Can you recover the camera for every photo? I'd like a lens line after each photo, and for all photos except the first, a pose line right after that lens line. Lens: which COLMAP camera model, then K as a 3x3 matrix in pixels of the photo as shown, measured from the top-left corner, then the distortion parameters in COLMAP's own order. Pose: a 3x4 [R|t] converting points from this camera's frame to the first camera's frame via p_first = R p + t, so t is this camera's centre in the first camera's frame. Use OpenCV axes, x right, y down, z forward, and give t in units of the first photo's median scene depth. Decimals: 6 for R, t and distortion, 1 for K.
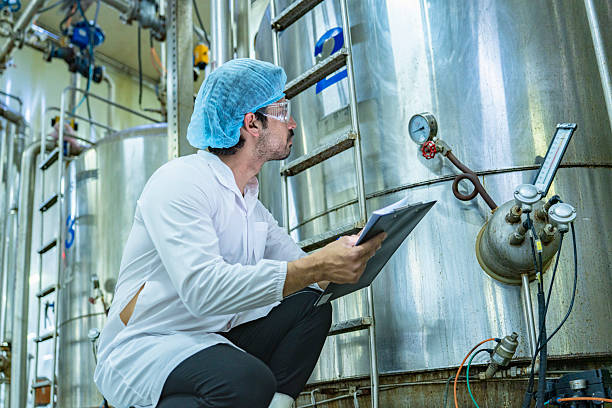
lens RADIAL K [[537.8, 0, 305.8], [0, 537.8, 367.8], [0, 0, 1]] dist [-0.061294, 0.006192]
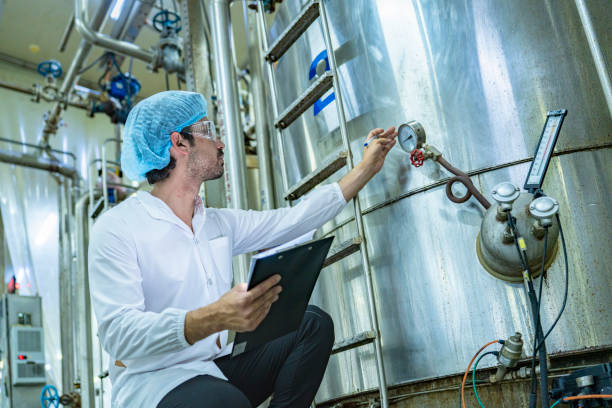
lens RADIAL K [[535.6, 0, 302.7], [0, 535.6, 369.6], [0, 0, 1]] dist [-0.063897, 0.007648]
pose [[0.984090, -0.092873, -0.151466, 0.074130], [0.091082, 0.995667, -0.018739, -0.008257], [0.152550, 0.004645, 0.988285, -0.008045]]
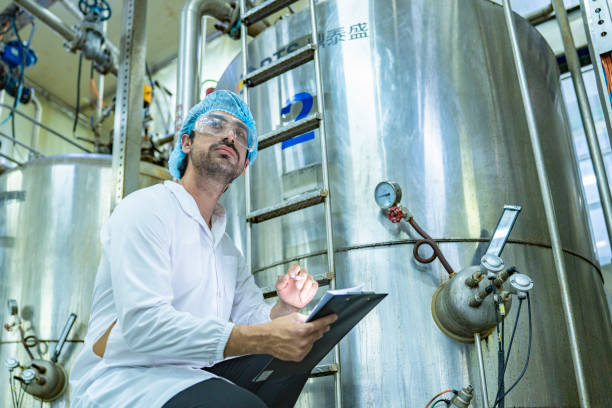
lens RADIAL K [[541.9, 0, 308.2], [0, 541.9, 358.8], [0, 0, 1]] dist [-0.059032, 0.008420]
pose [[0.976772, 0.064837, 0.204235, -0.083357], [-0.043034, 0.993060, -0.109449, 0.007524], [-0.209914, 0.098118, 0.972784, -0.007103]]
